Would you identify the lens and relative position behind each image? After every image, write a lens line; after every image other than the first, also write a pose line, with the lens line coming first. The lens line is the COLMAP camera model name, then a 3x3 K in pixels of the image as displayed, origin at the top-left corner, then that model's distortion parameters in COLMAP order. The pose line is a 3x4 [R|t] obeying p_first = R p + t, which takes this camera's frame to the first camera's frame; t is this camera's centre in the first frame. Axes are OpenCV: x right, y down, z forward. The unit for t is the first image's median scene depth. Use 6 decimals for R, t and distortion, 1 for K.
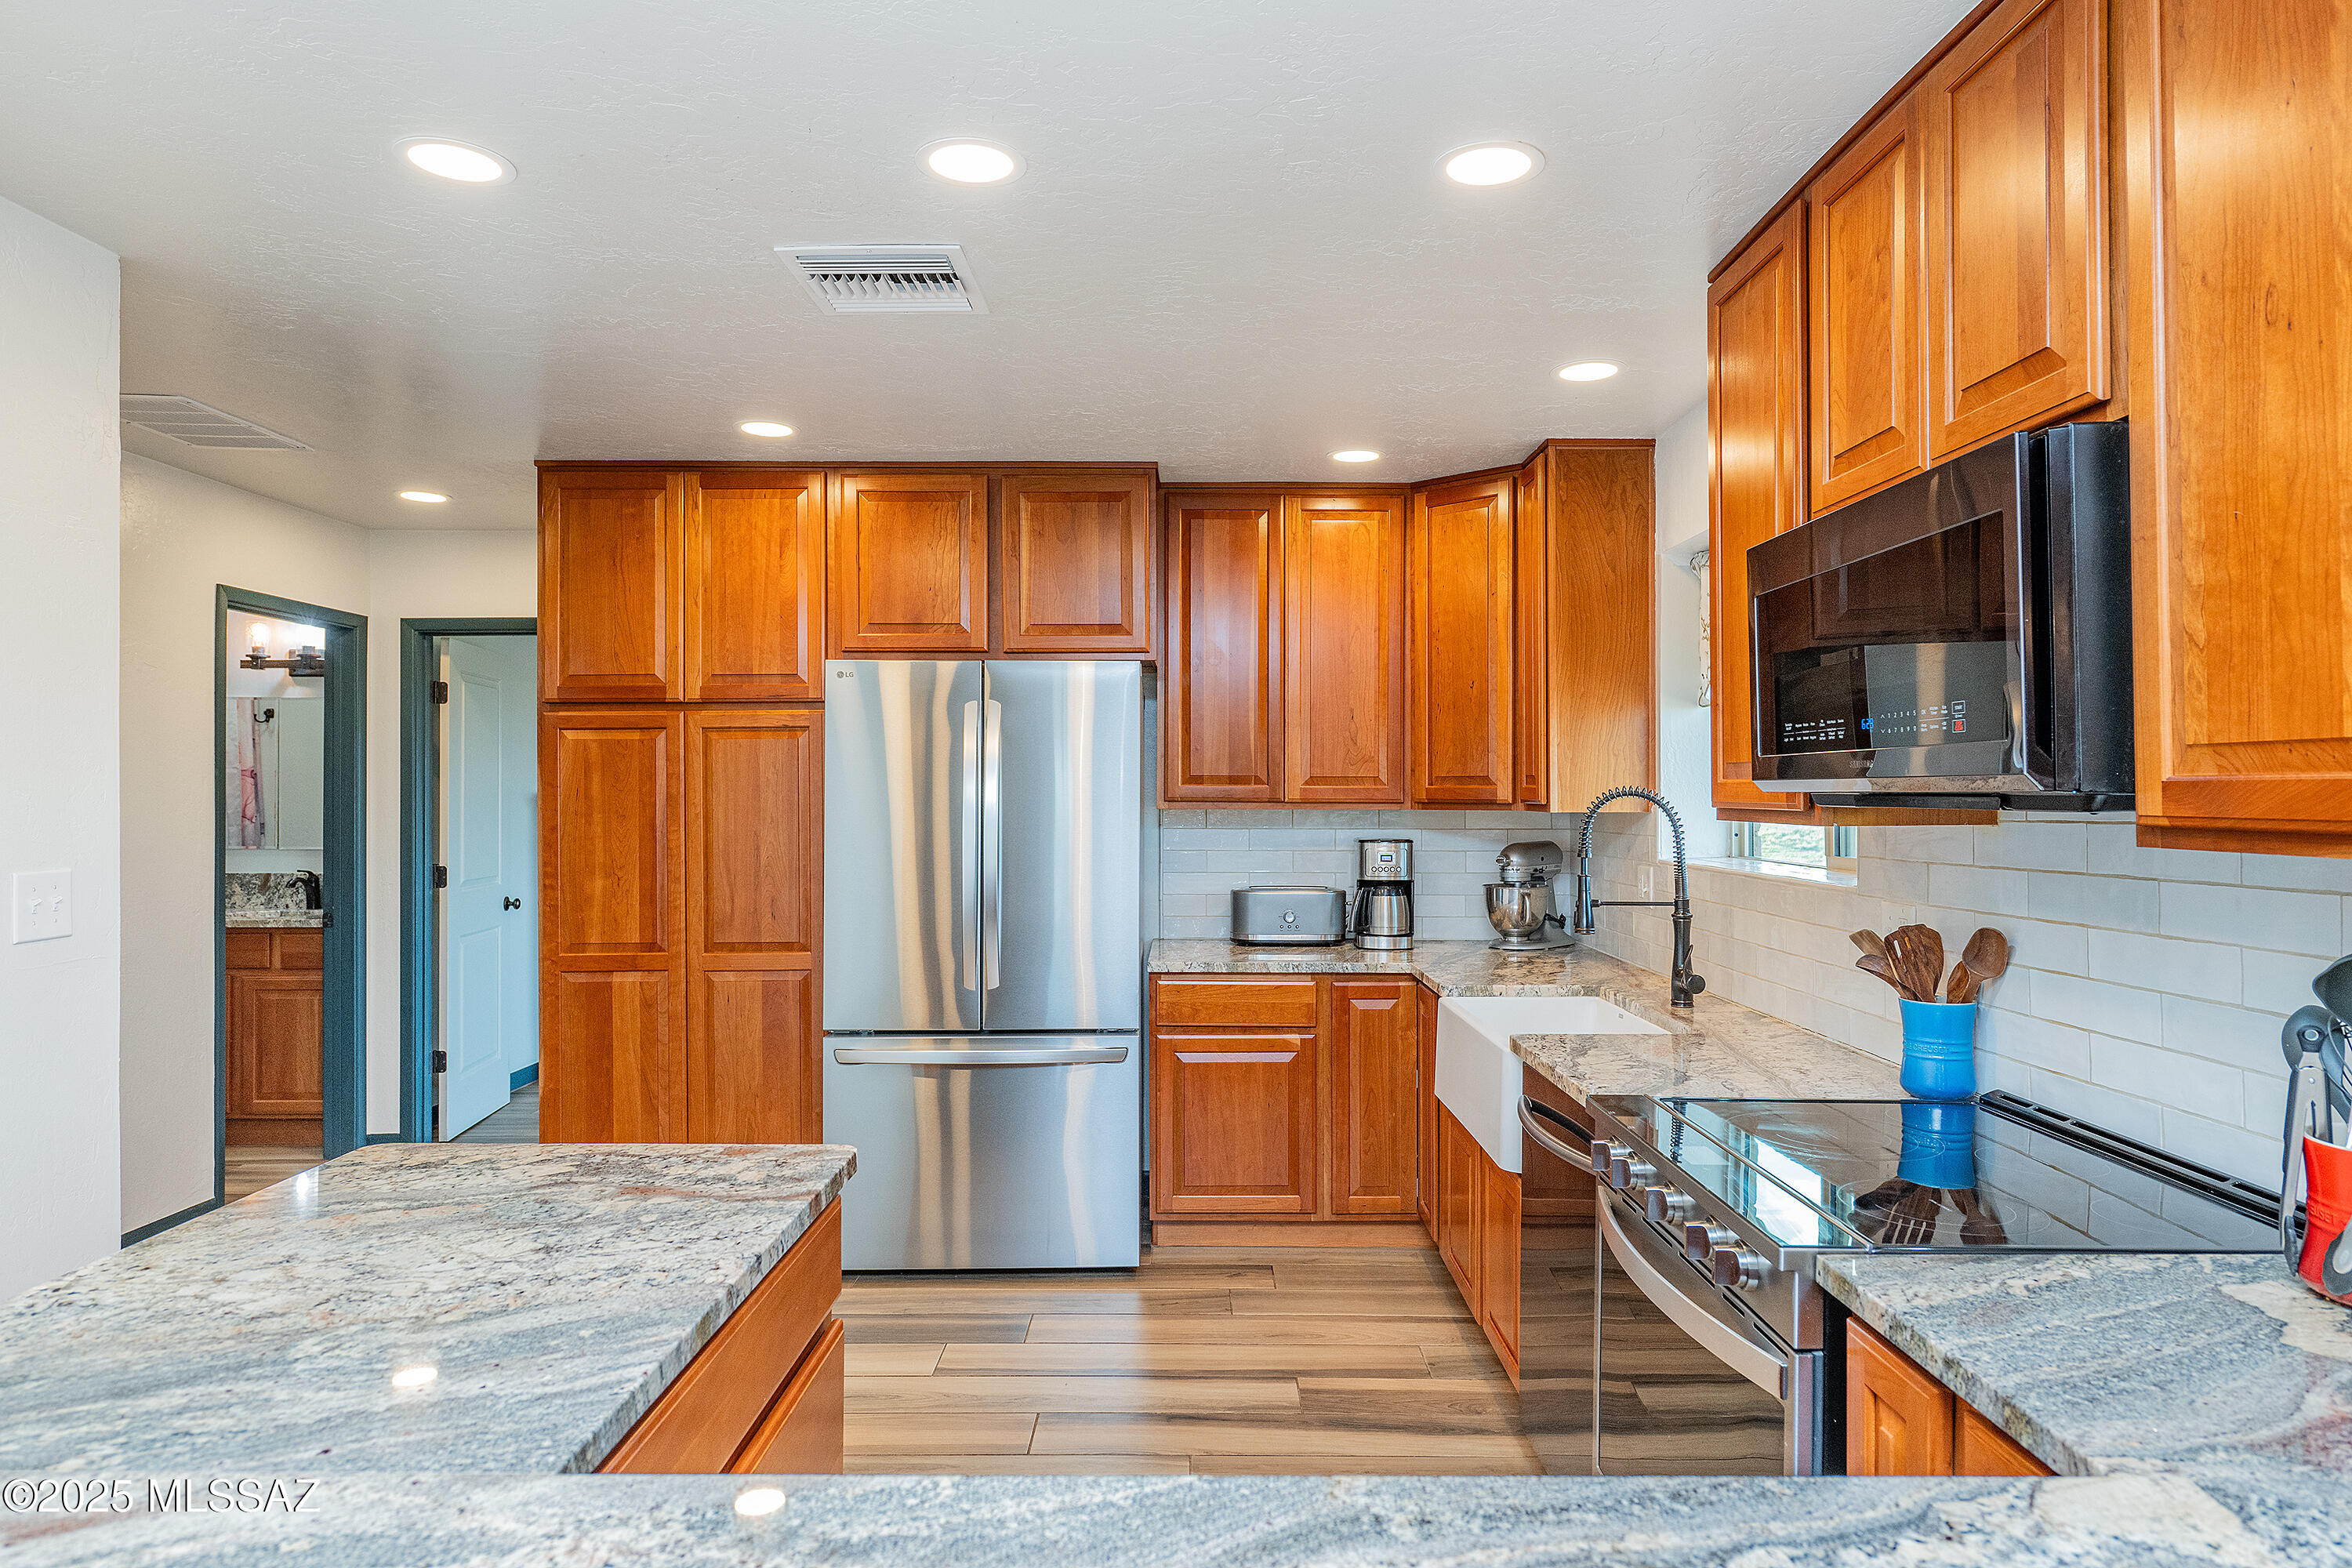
lens RADIAL K [[1361.3, 0, 1176.0], [0, 1361.3, 784.0], [0, 0, 1]] dist [0.002135, 0.000378]
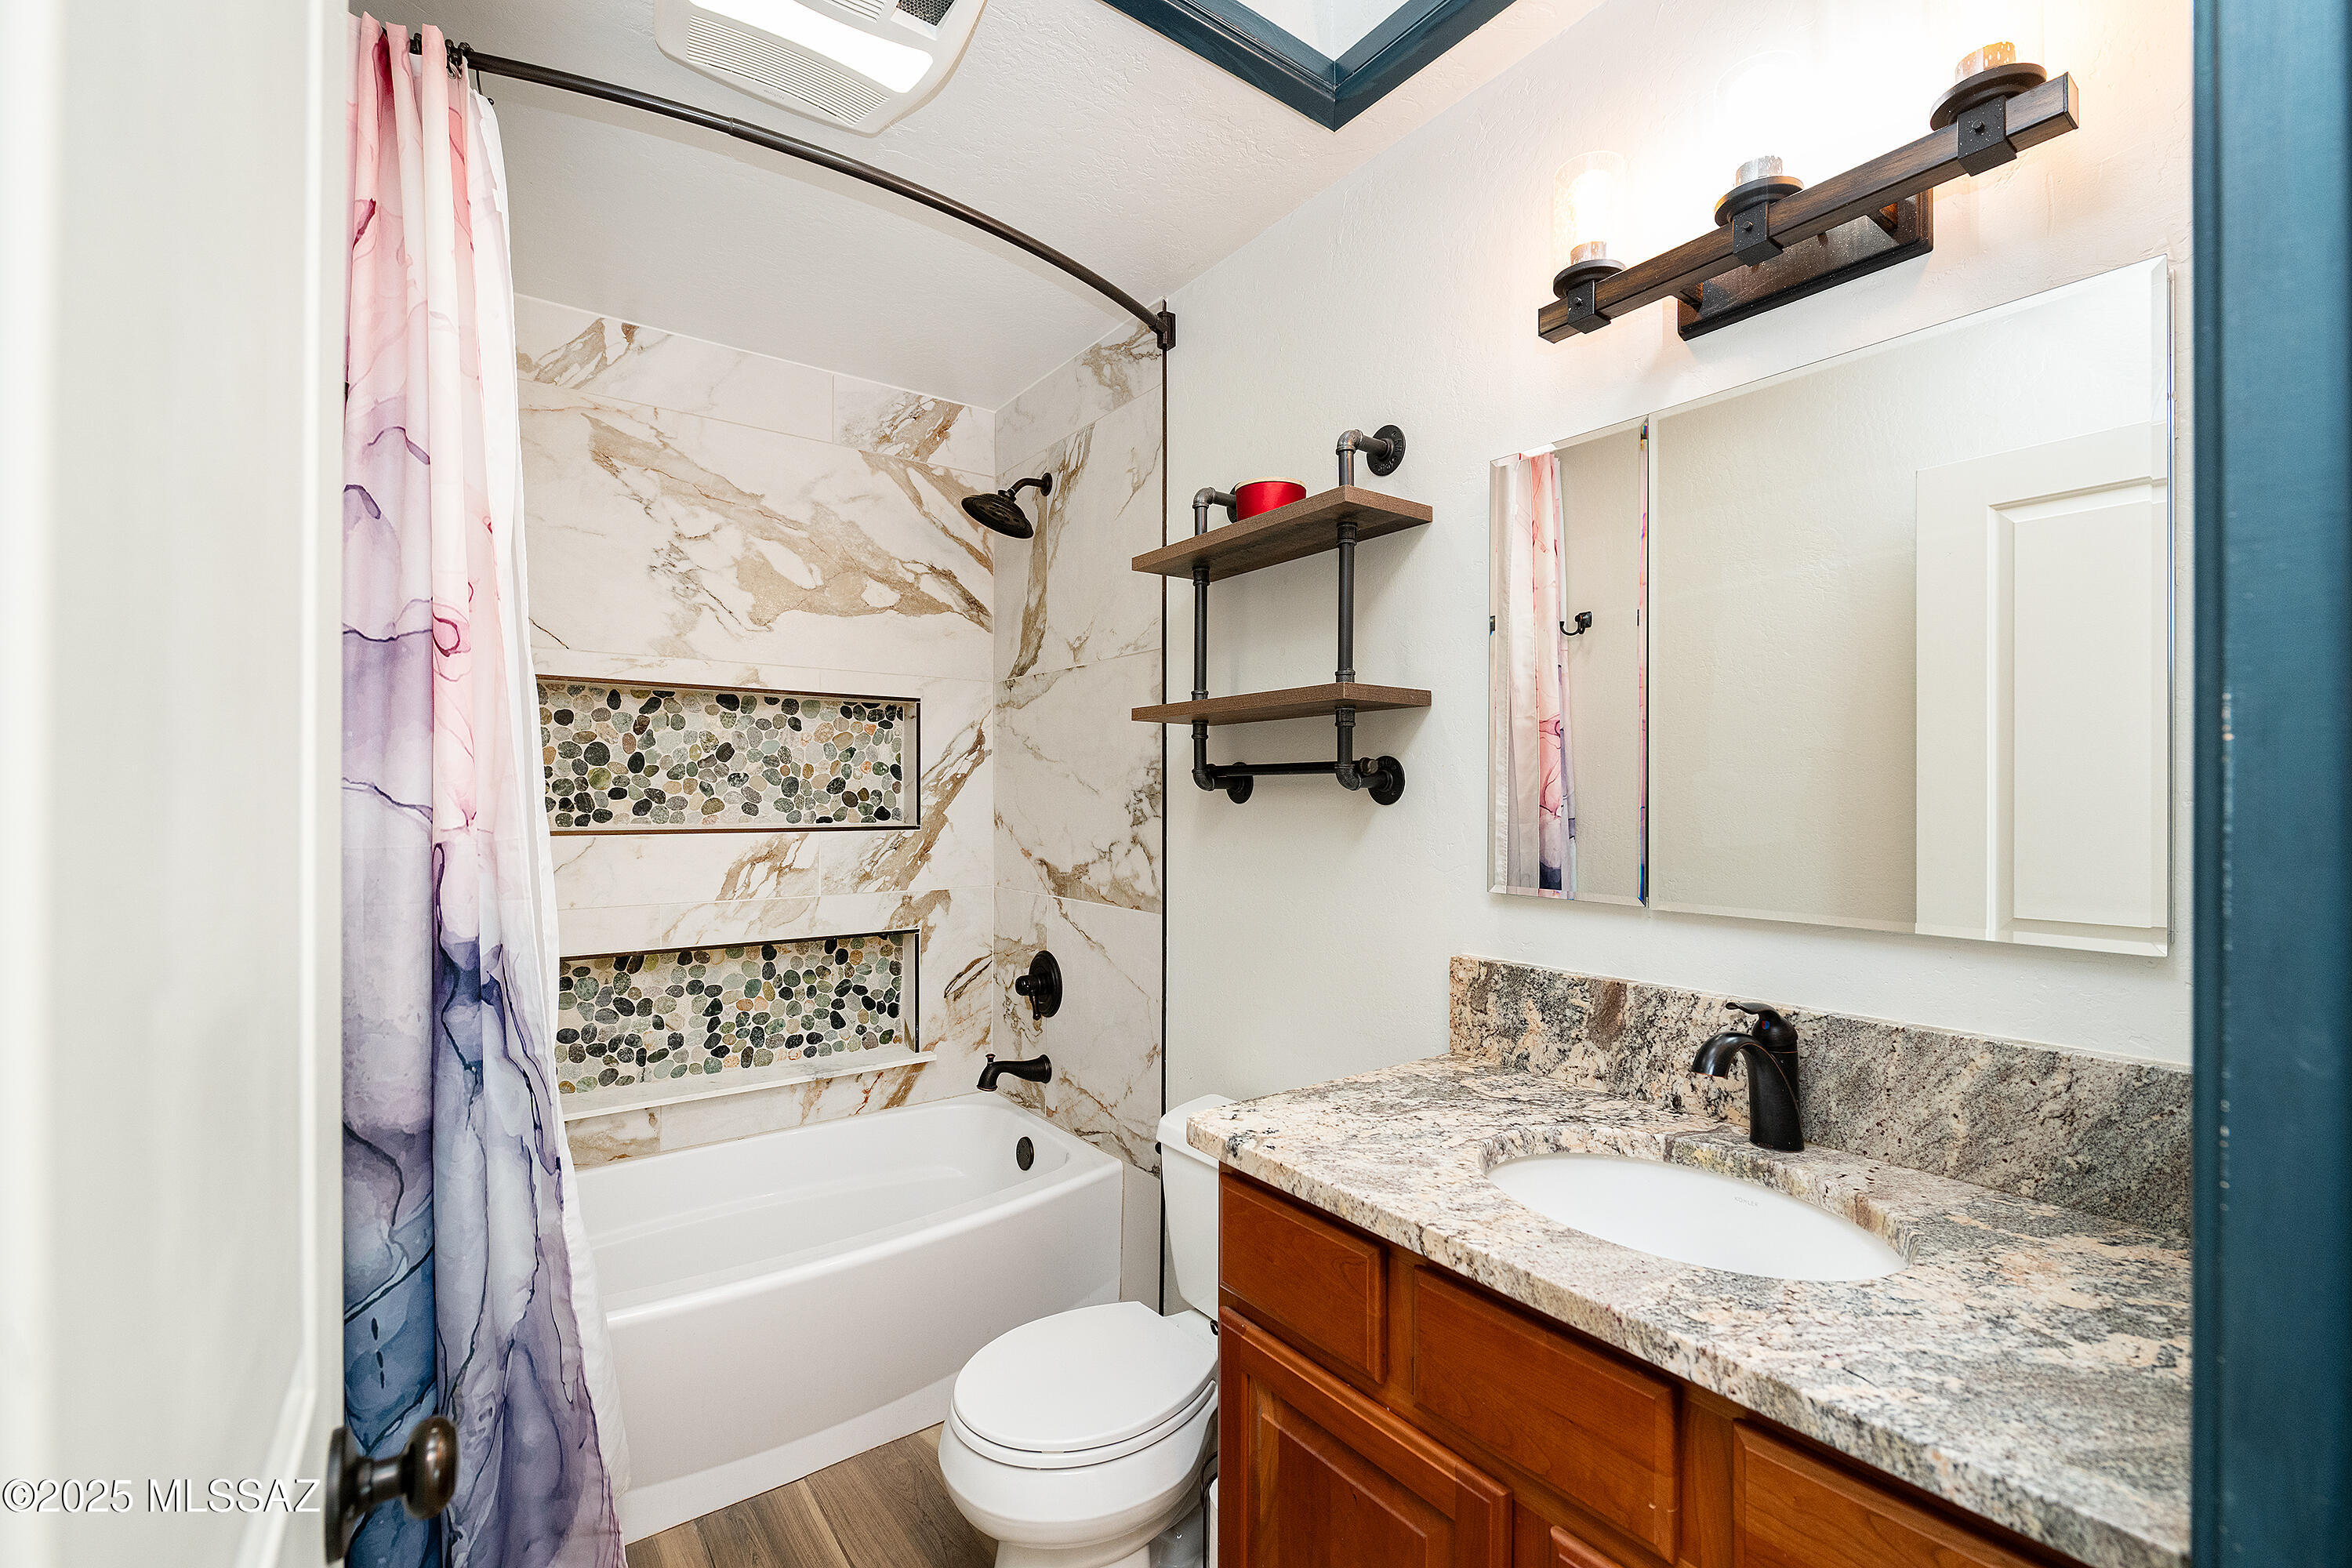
lens RADIAL K [[1019.3, 0, 1176.0], [0, 1019.3, 784.0], [0, 0, 1]] dist [-0.000438, -0.000040]
pose [[0.588724, -0.002328, -0.808331, -0.467460], [0.000450, 0.999997, -0.002552, 0.017242], [0.808334, 0.001139, 0.588723, 0.679289]]
